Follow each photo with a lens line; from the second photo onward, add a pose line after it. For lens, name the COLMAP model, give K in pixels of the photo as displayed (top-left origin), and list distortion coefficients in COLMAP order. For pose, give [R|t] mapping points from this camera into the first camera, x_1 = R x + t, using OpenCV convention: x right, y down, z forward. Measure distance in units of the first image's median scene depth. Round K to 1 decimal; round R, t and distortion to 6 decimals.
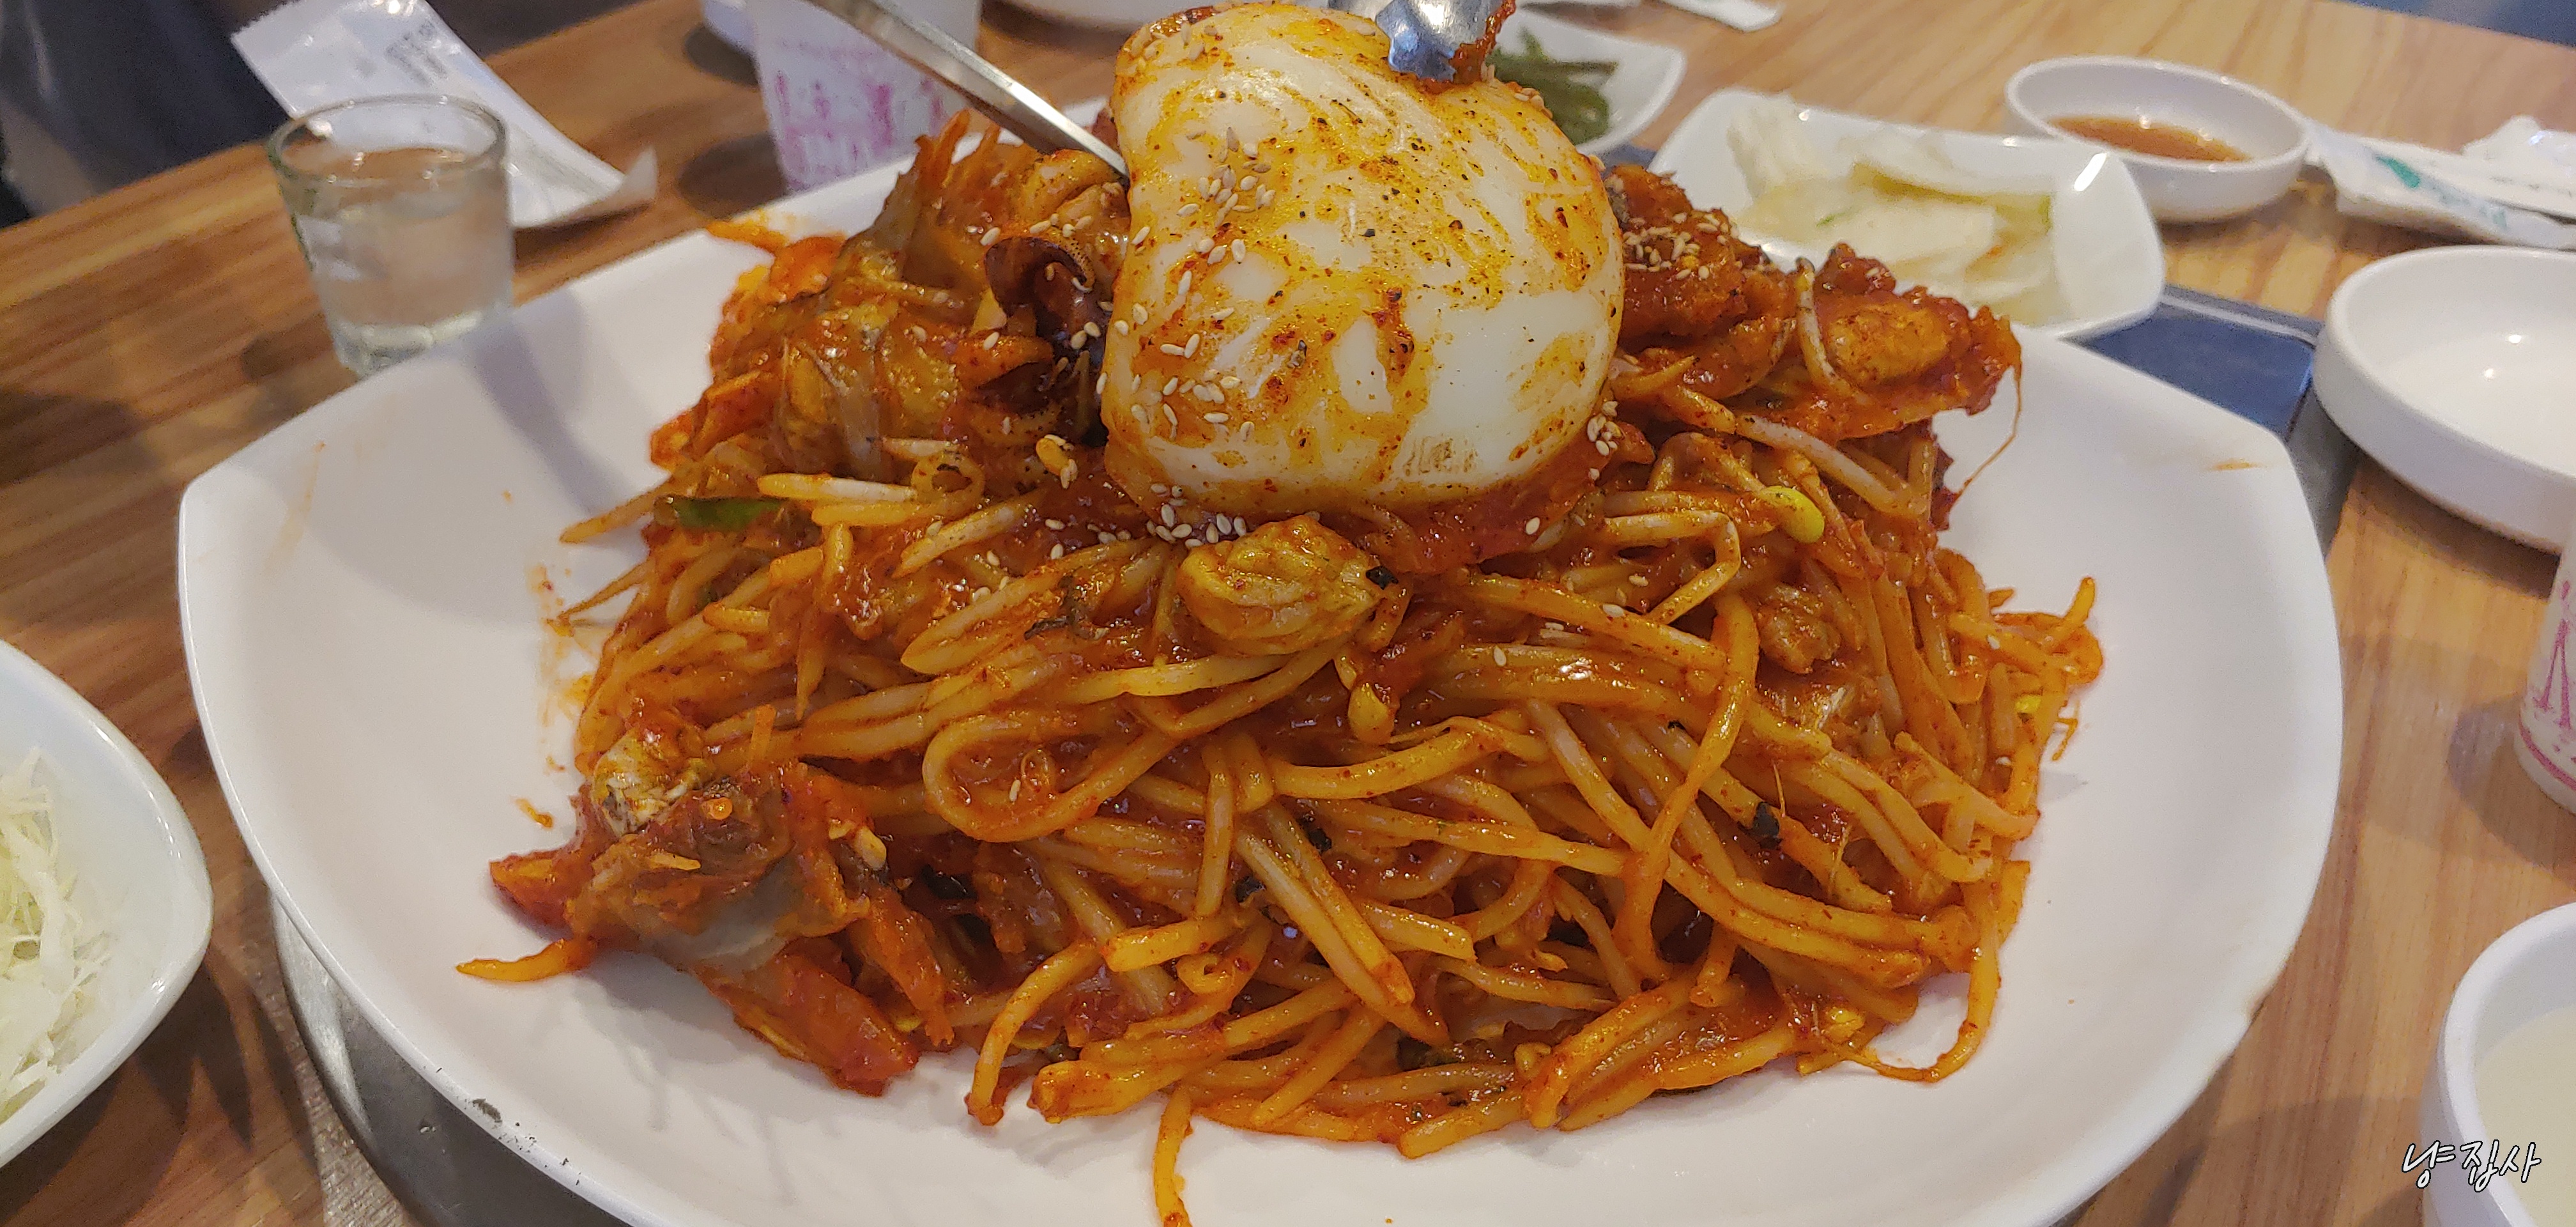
lens RADIAL K [[2384.4, 0, 1288.0], [0, 2384.4, 613.5], [0, 0, 1]] dist [-0.075545, 0.006737]
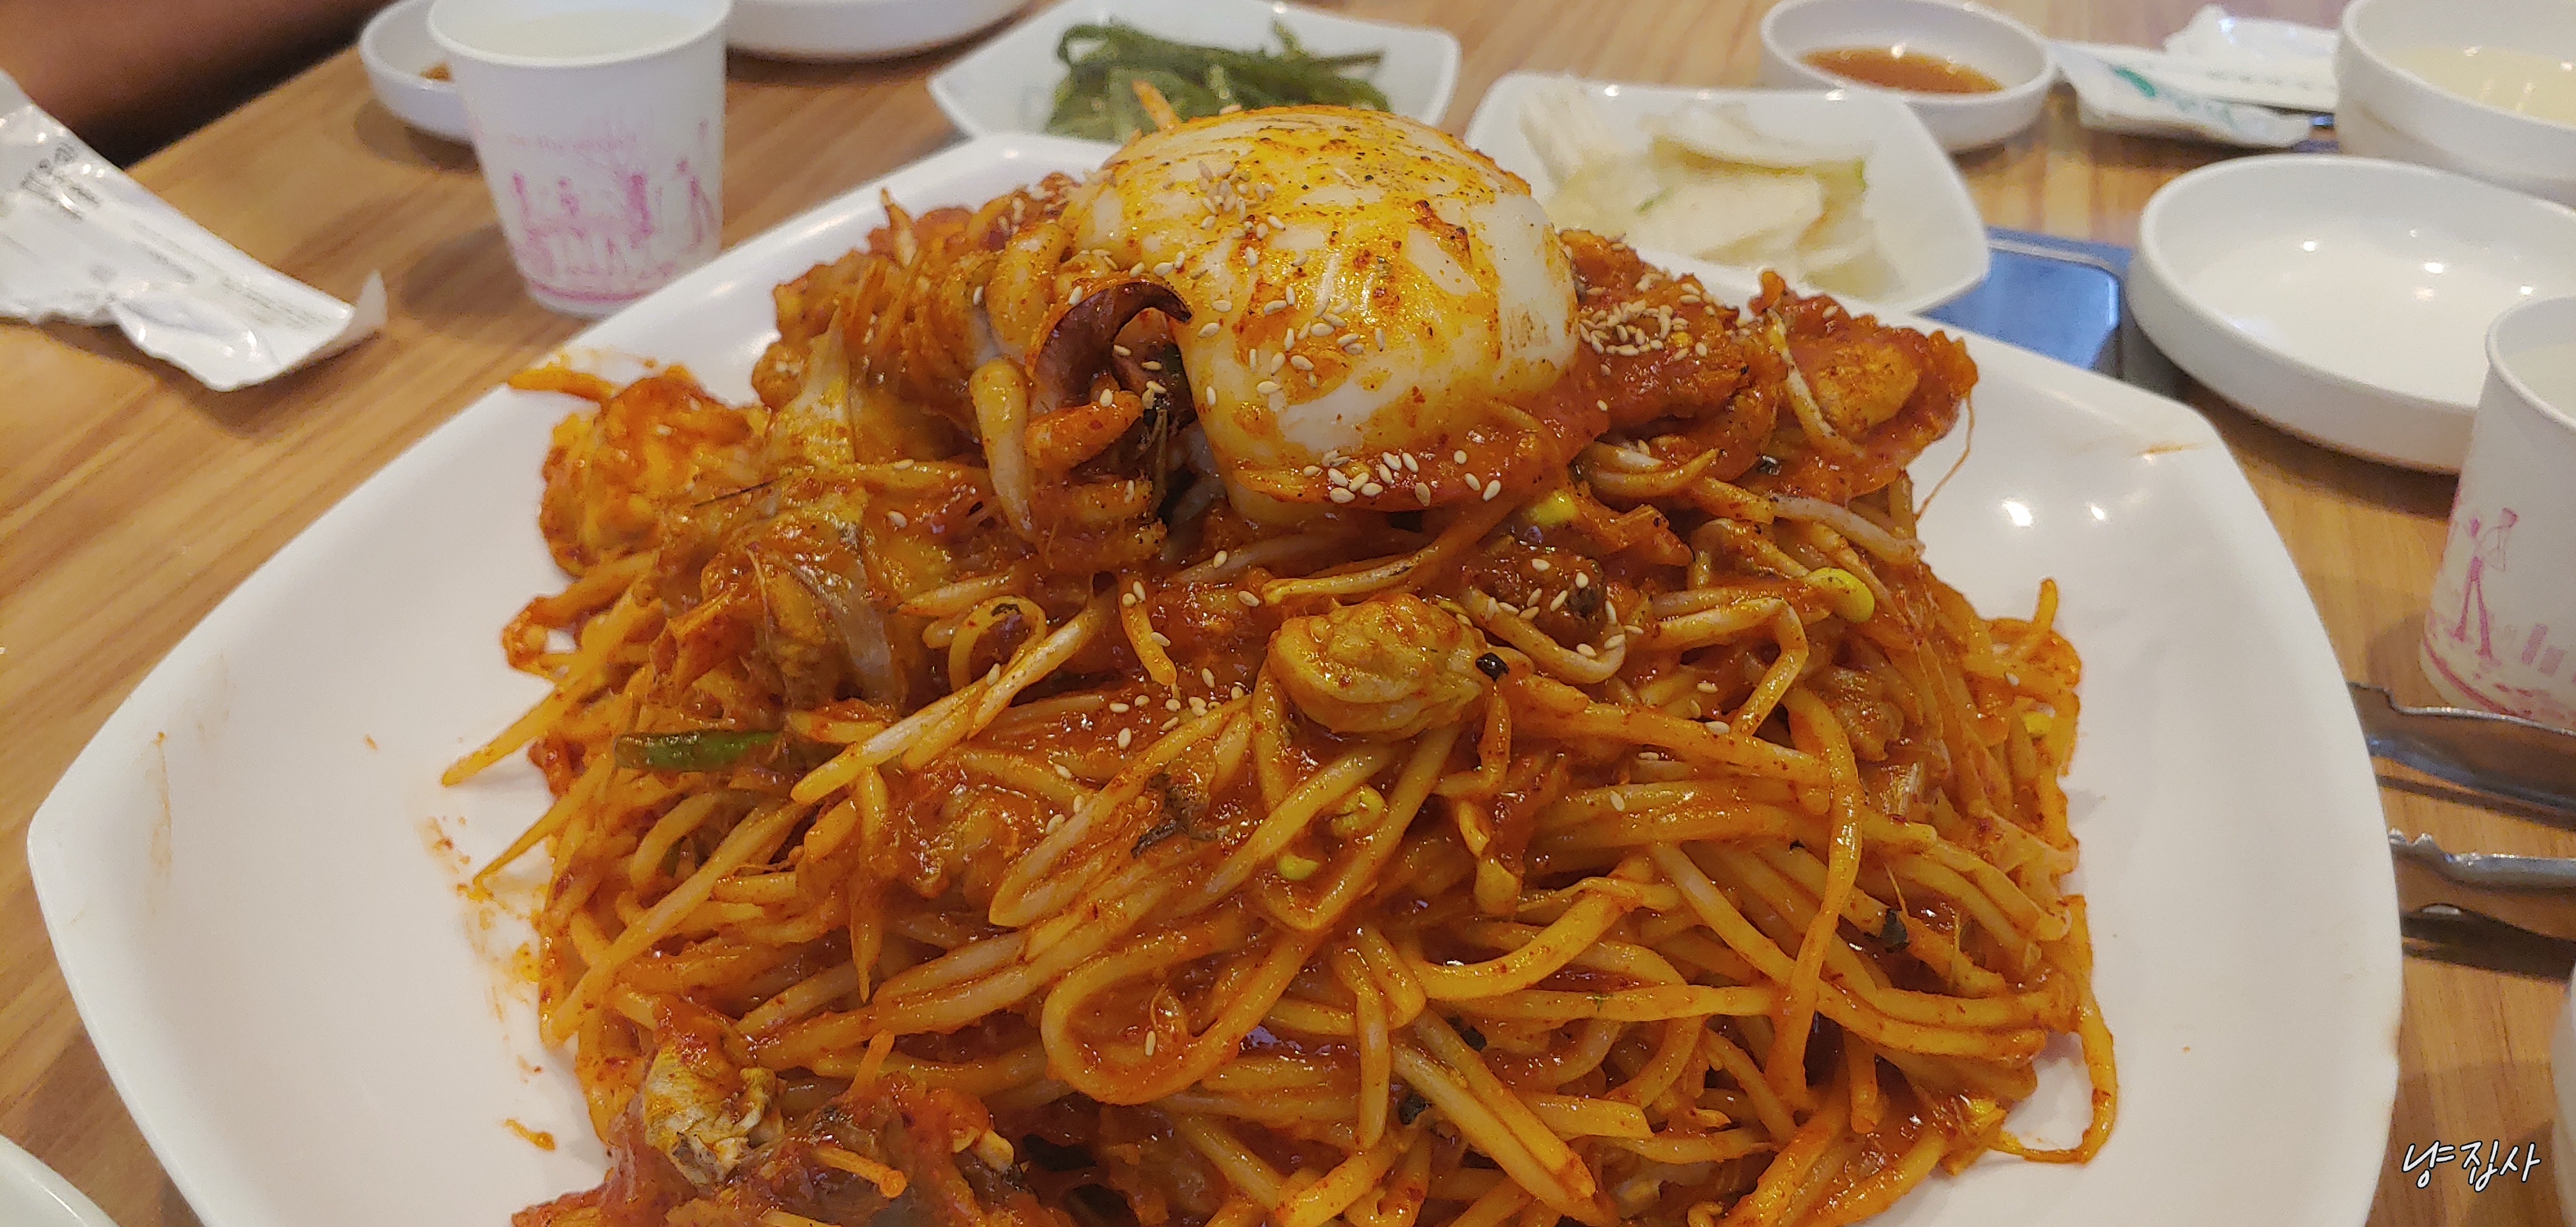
lens RADIAL K [[2384.4, 0, 1288.0], [0, 2384.4, 613.5], [0, 0, 1]] dist [-0.075545, 0.006737]
pose [[0.972155, -0.138581, 0.188972, -0.193504], [0.130246, 0.989905, 0.055894, -0.119370], [-0.194811, -0.029725, 0.980390, 0.119942]]
